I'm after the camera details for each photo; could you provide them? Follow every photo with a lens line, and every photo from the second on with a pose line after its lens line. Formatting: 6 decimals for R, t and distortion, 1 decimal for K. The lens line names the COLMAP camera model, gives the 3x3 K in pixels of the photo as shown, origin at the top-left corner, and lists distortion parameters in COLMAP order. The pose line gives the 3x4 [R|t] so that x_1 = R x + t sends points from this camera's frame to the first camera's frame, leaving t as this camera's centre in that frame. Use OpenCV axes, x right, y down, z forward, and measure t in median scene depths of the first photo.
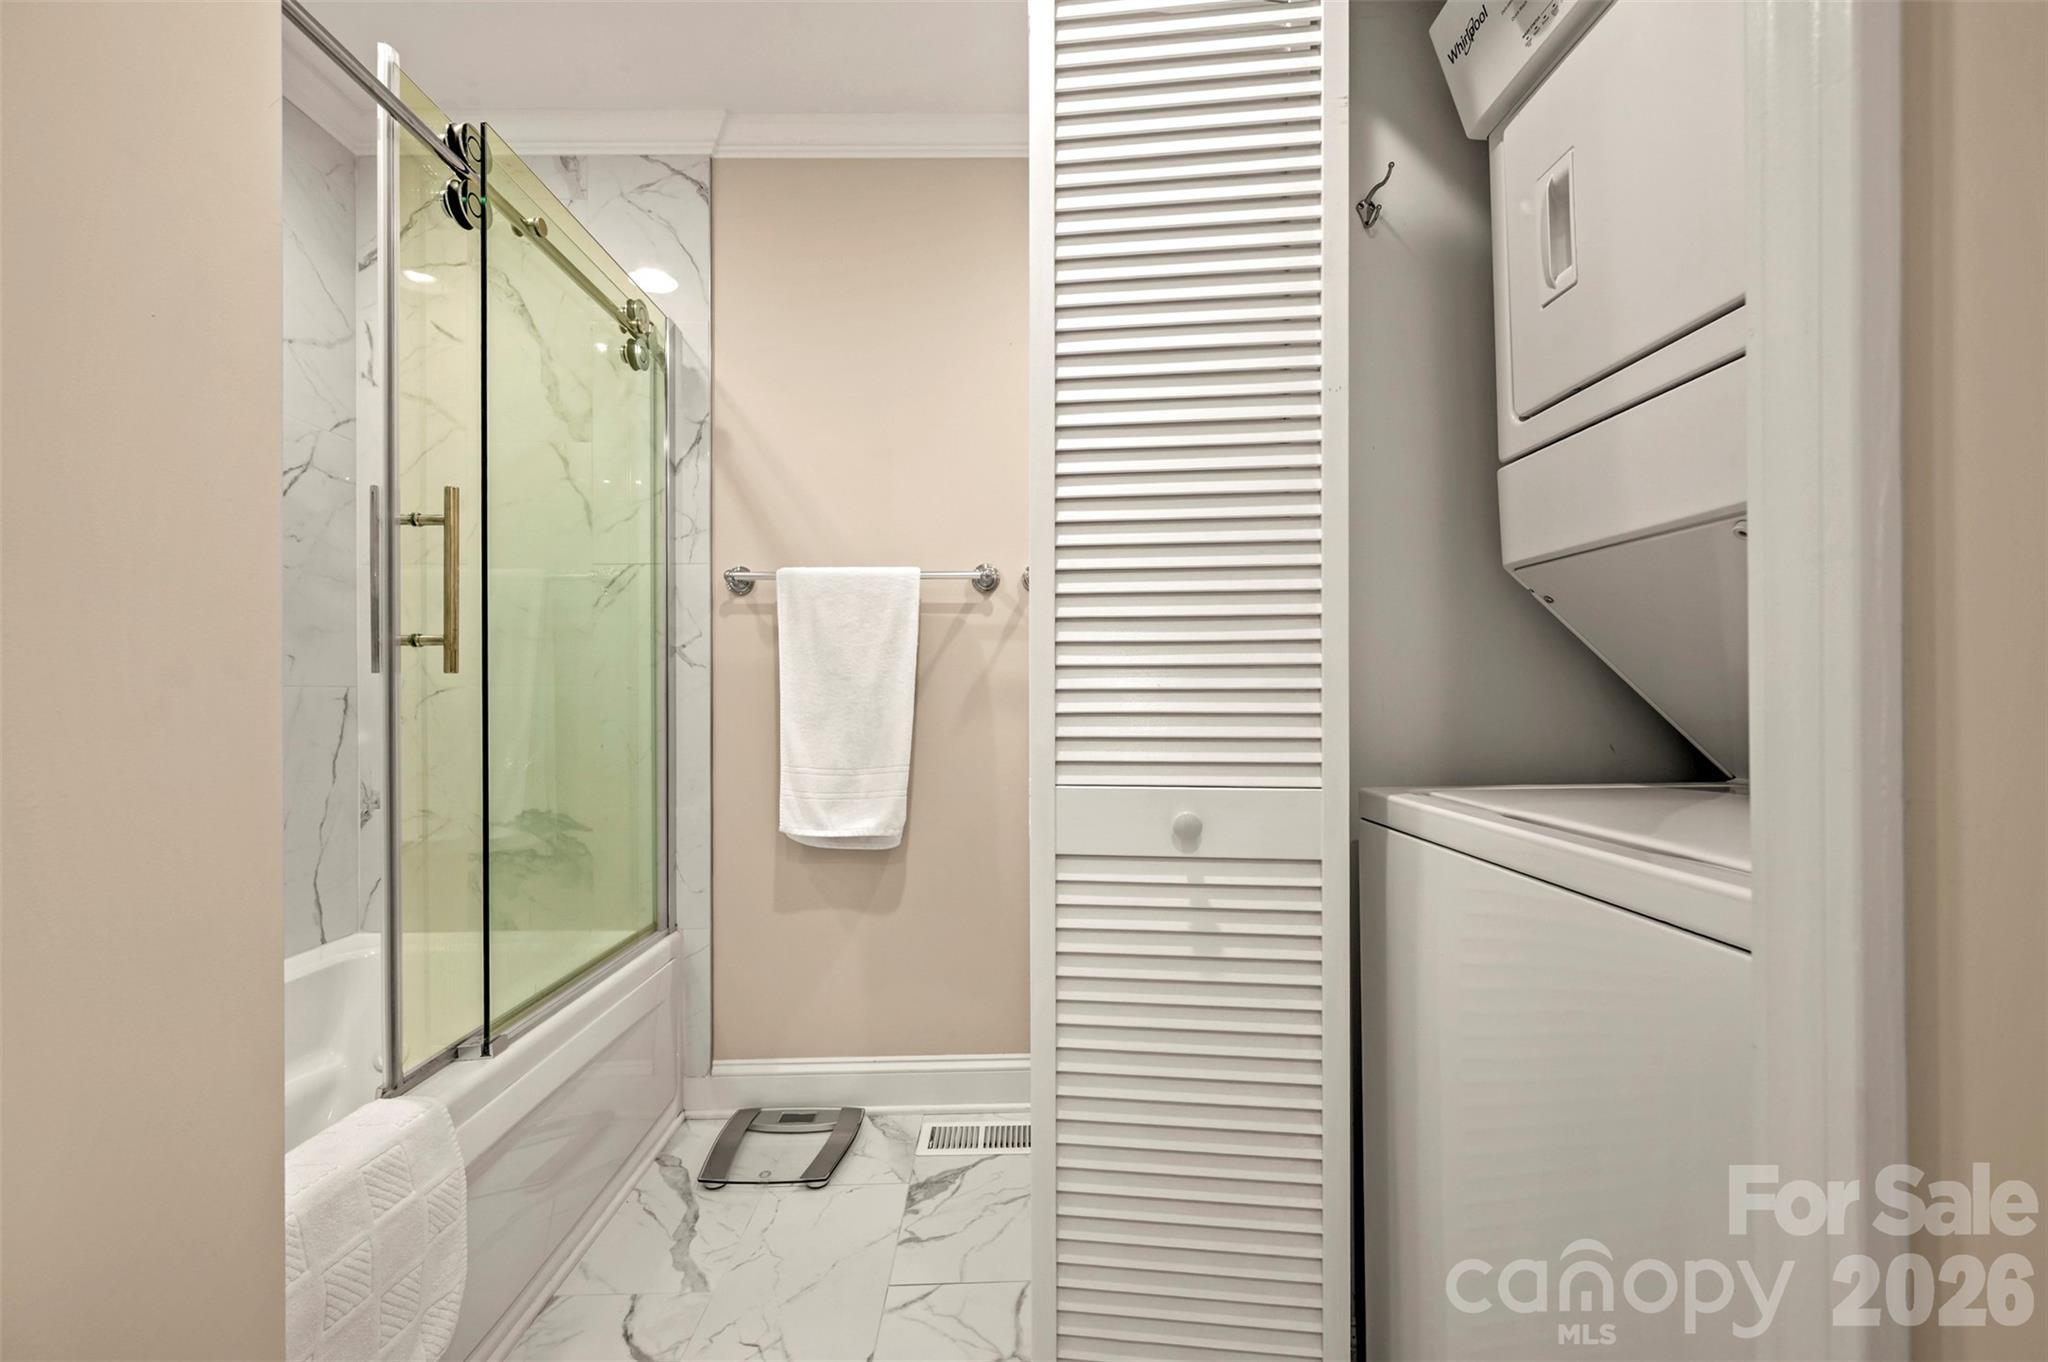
lens RADIAL K [[819.6, 0, 1028.5], [0, 819.6, 690.8], [0, 0, 1]] dist [-0.000253, 0.000020]
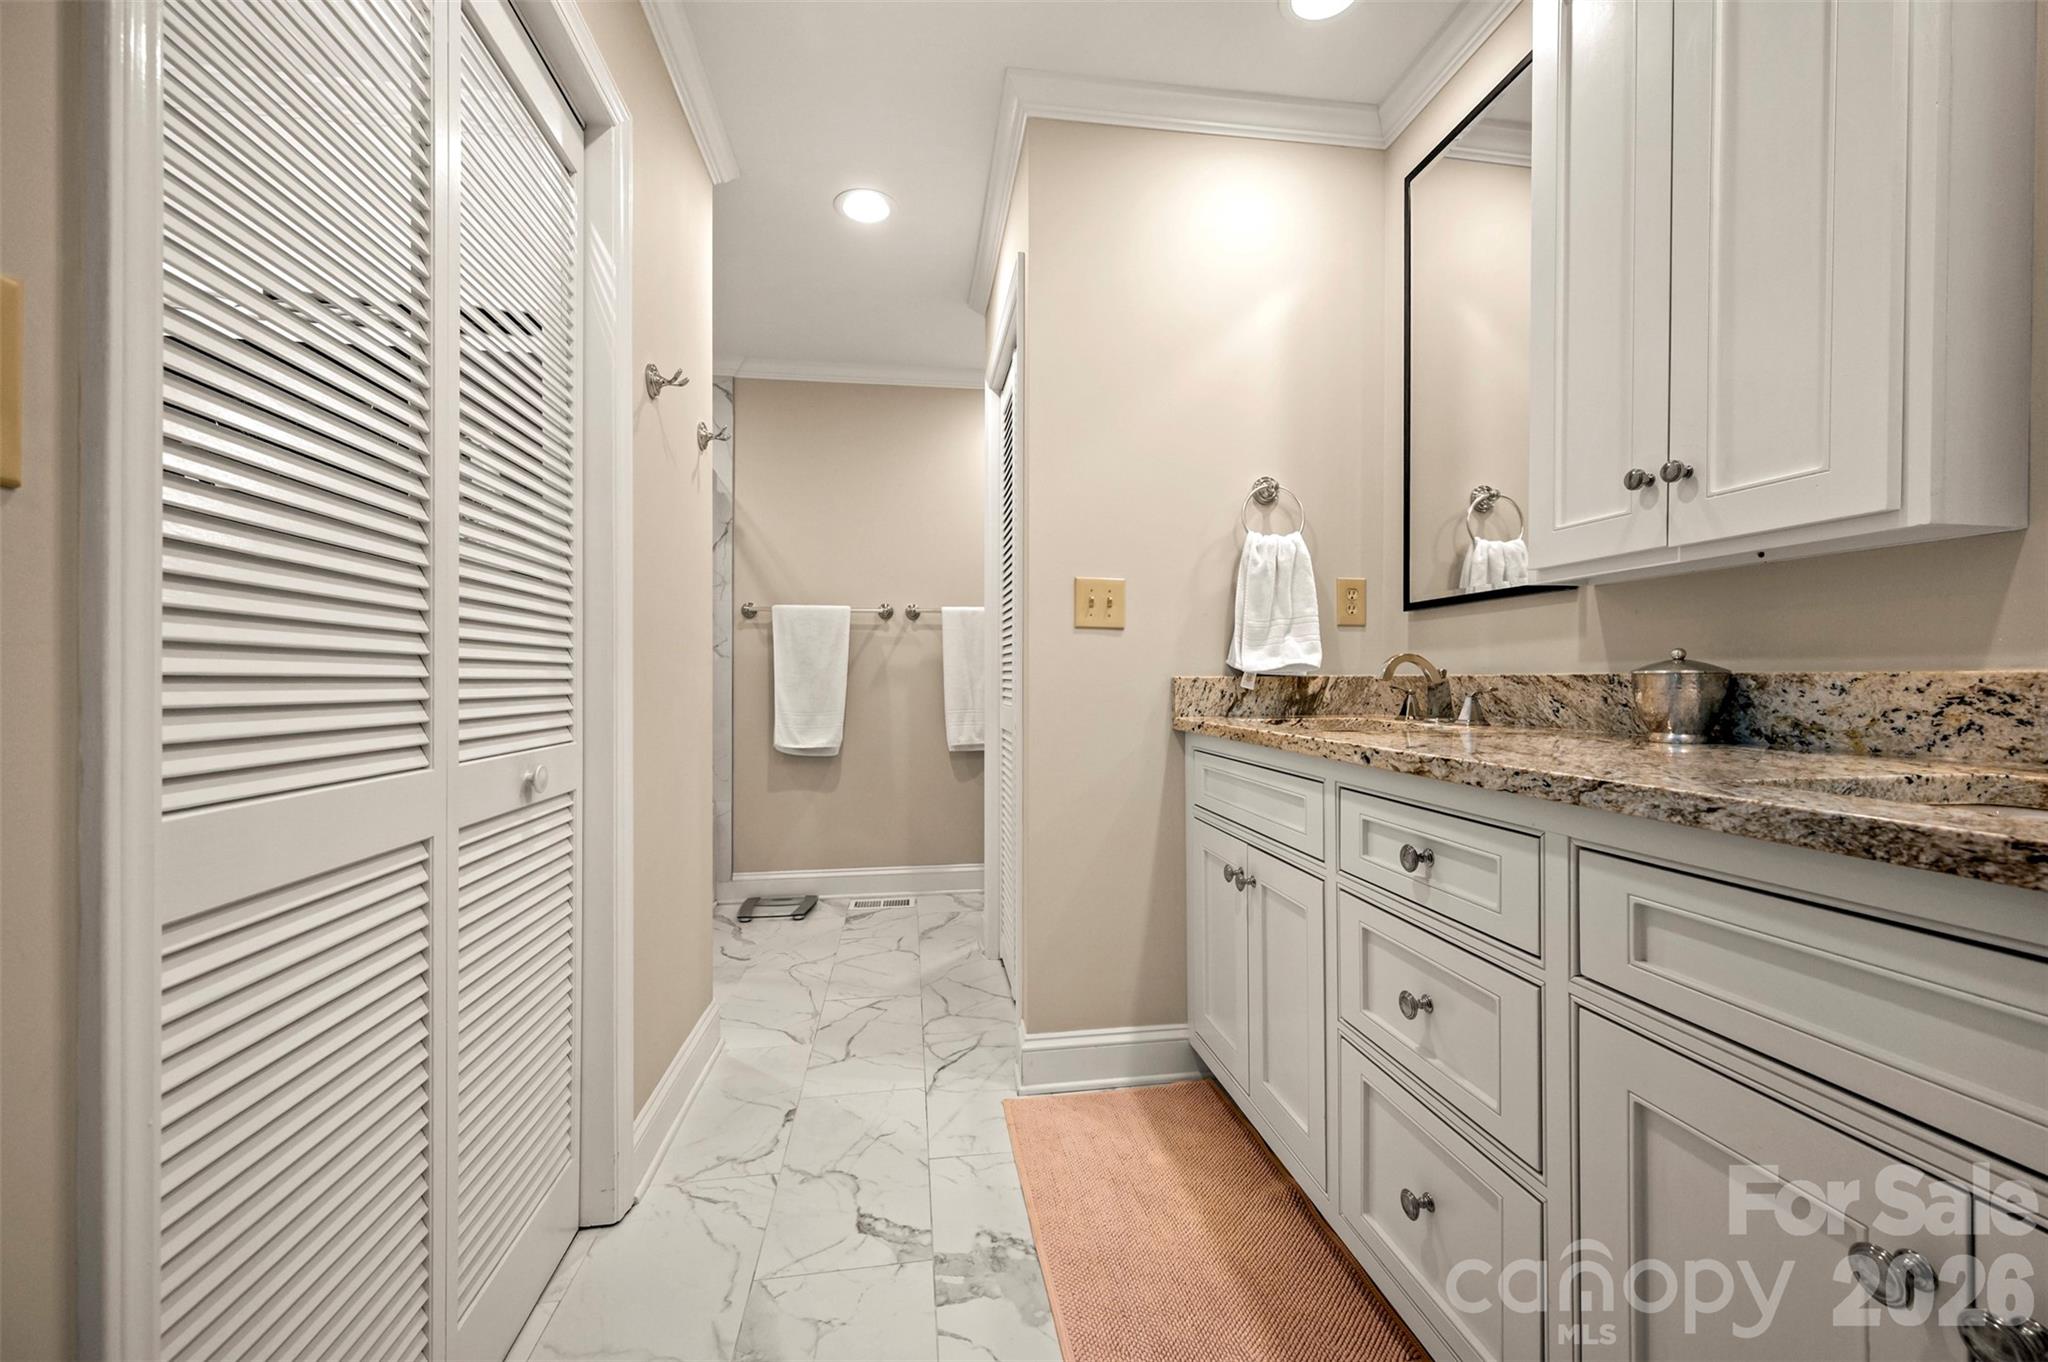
lens RADIAL K [[814.1, 0, 1027.6], [0, 814.1, 680.5], [0, 0, 1]] dist [-0.001274, 0.000385]
pose [[0.992532, 0.005202, 0.121877, 0.044655], [-0.005993, 0.999963, 0.006119, 0.007148], [-0.121840, -0.006804, 0.992526, -0.908143]]
